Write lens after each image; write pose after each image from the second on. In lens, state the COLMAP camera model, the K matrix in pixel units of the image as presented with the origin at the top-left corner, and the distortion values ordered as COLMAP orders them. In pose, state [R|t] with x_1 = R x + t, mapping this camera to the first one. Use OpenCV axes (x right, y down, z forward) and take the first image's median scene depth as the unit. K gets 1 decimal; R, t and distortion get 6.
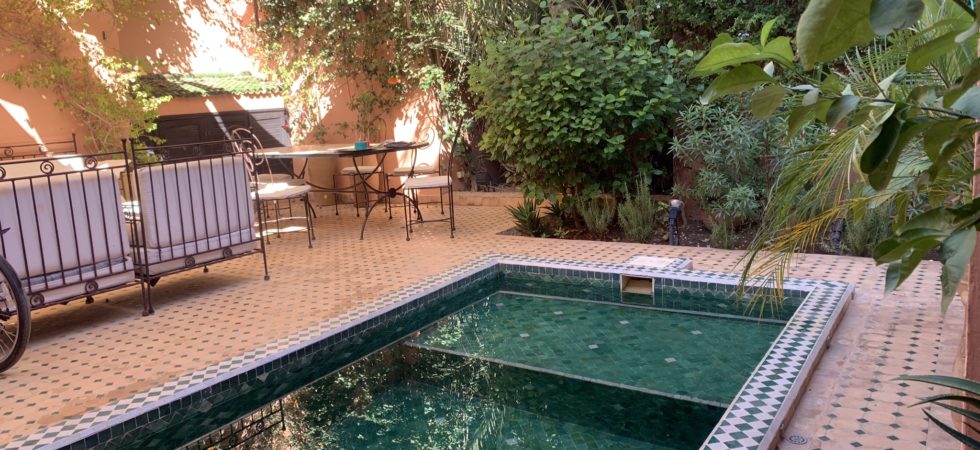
lens RADIAL K [[683.1, 0, 490.0], [0, 683.1, 225.0], [0, 0, 1]] dist [0.001165, -0.000210]
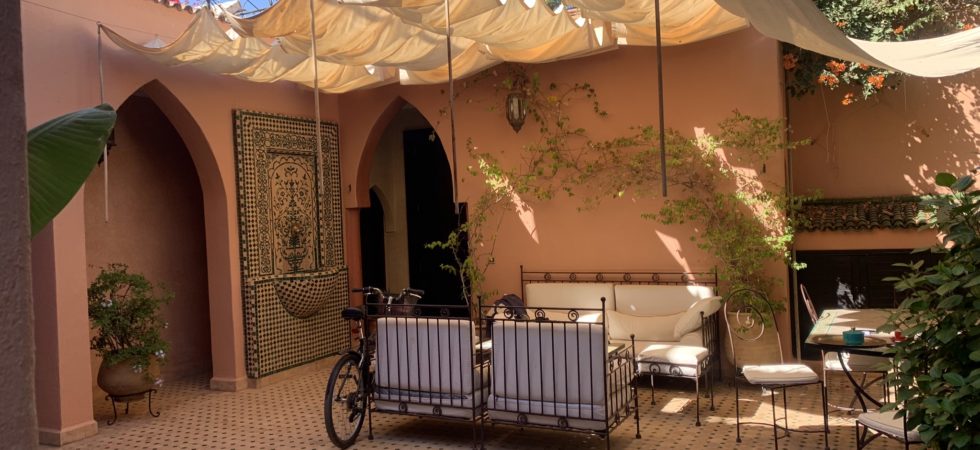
lens RADIAL K [[683.1, 0, 490.0], [0, 683.1, 225.0], [0, 0, 1]] dist [0.001165, -0.000210]
pose [[0.141613, 0.022749, -0.989661, 0.501513], [-0.158925, 0.987291, -0.000046, -0.208617], [0.977082, 0.157288, 0.143428, 0.767396]]
